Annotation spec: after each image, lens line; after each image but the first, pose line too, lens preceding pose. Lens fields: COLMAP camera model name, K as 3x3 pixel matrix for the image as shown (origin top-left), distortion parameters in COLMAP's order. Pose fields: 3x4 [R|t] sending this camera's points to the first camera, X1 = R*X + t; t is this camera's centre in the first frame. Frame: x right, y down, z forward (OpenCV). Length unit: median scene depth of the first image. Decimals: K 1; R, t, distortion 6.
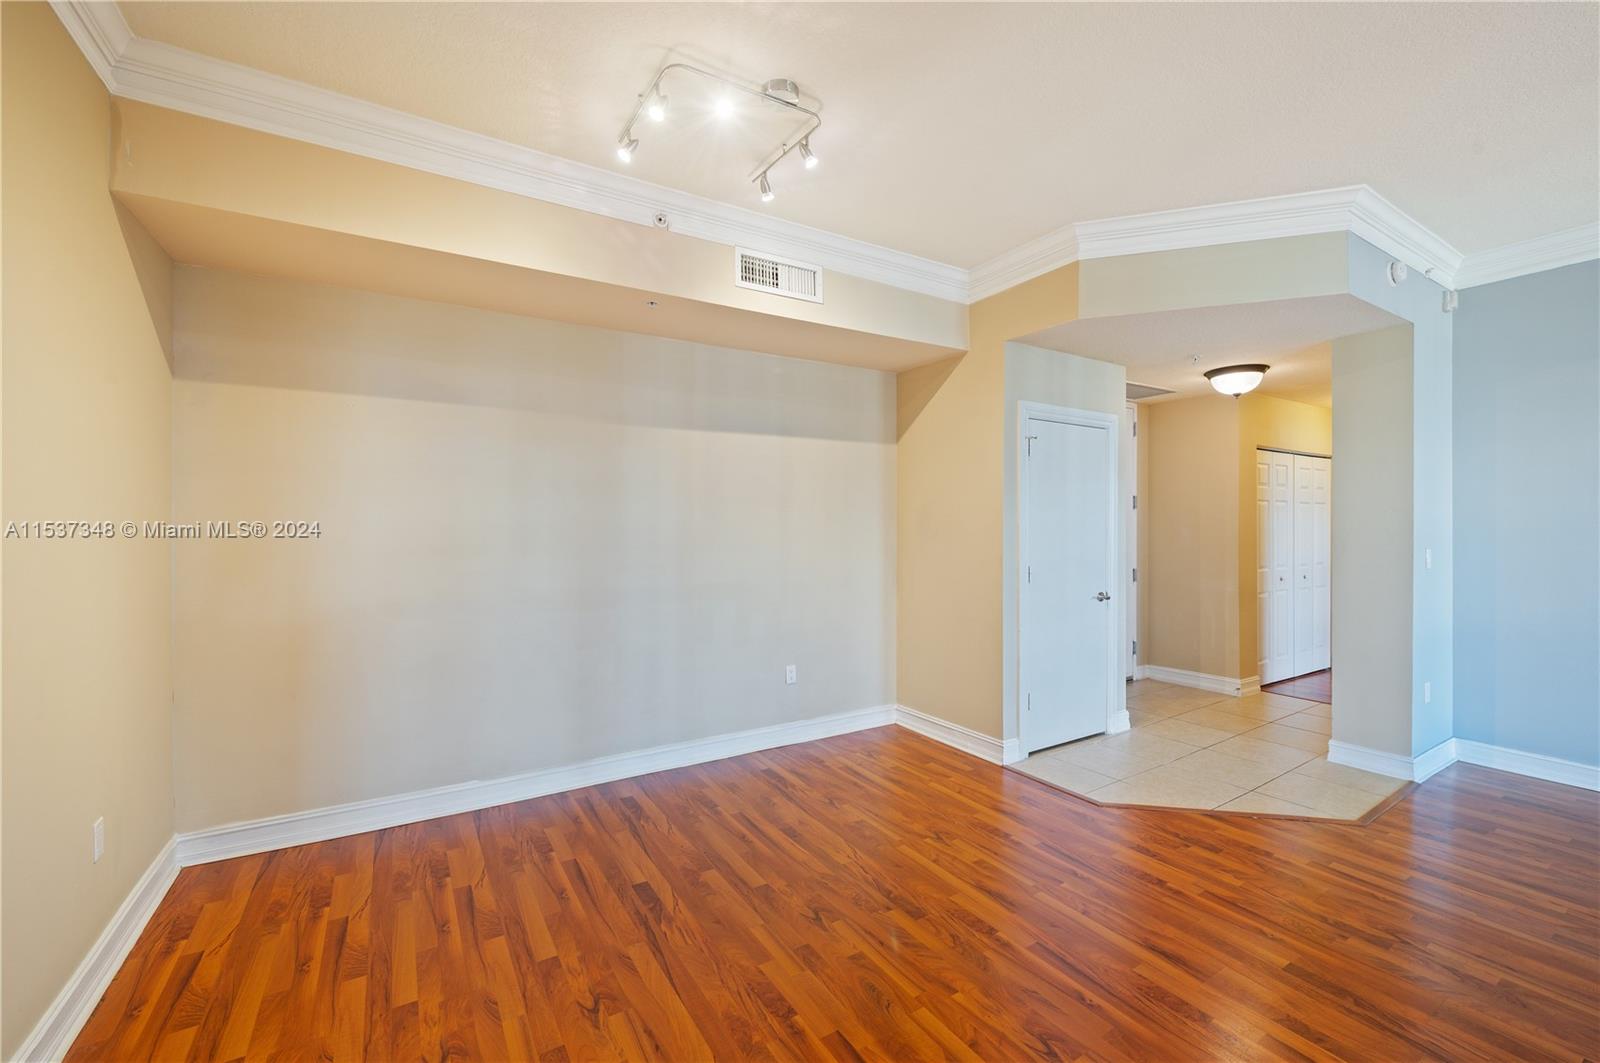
lens RADIAL K [[654.9, 0, 812.7], [0, 654.9, 525.4], [0, 0, 1]] dist [-0.005024, -0.000973]
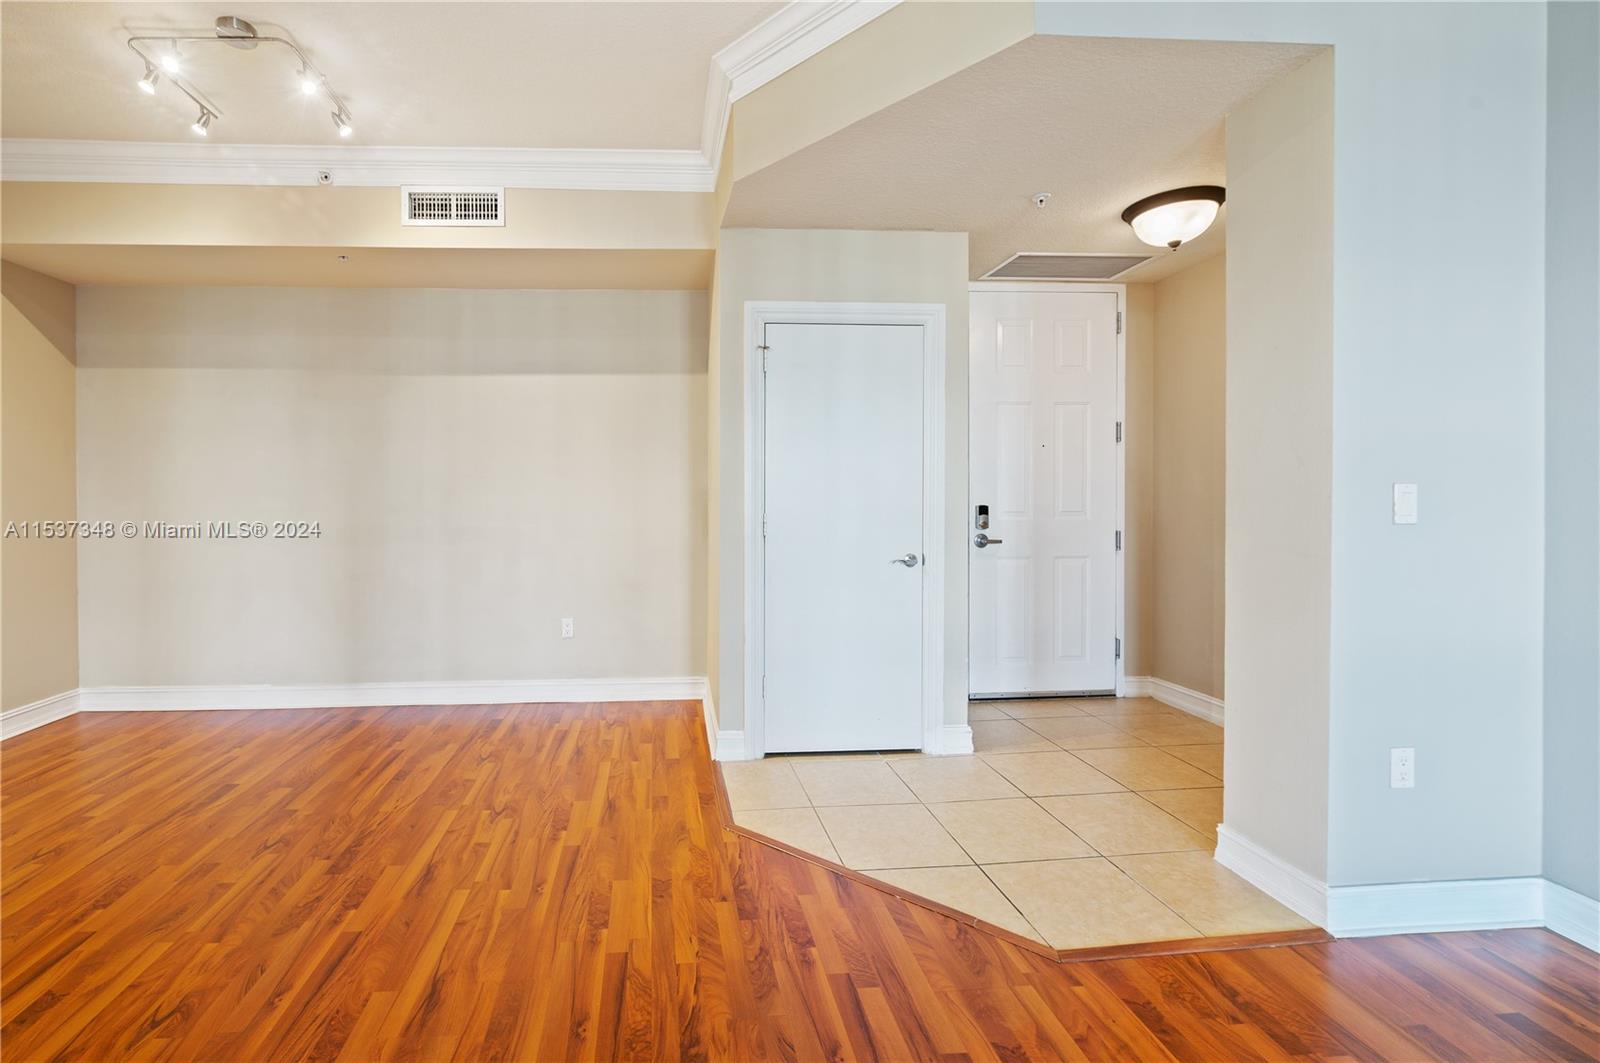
lens RADIAL K [[654.9, 0, 726.1], [0, 654.9, 495.3], [0, 0, 1]] dist [-0.005024, -0.000973]
pose [[0.880409, -0.003342, -0.474204, 0.756626], [0.005974, 0.999974, 0.004045, 0.045552], [0.474178, -0.006394, 0.880406, 0.330019]]
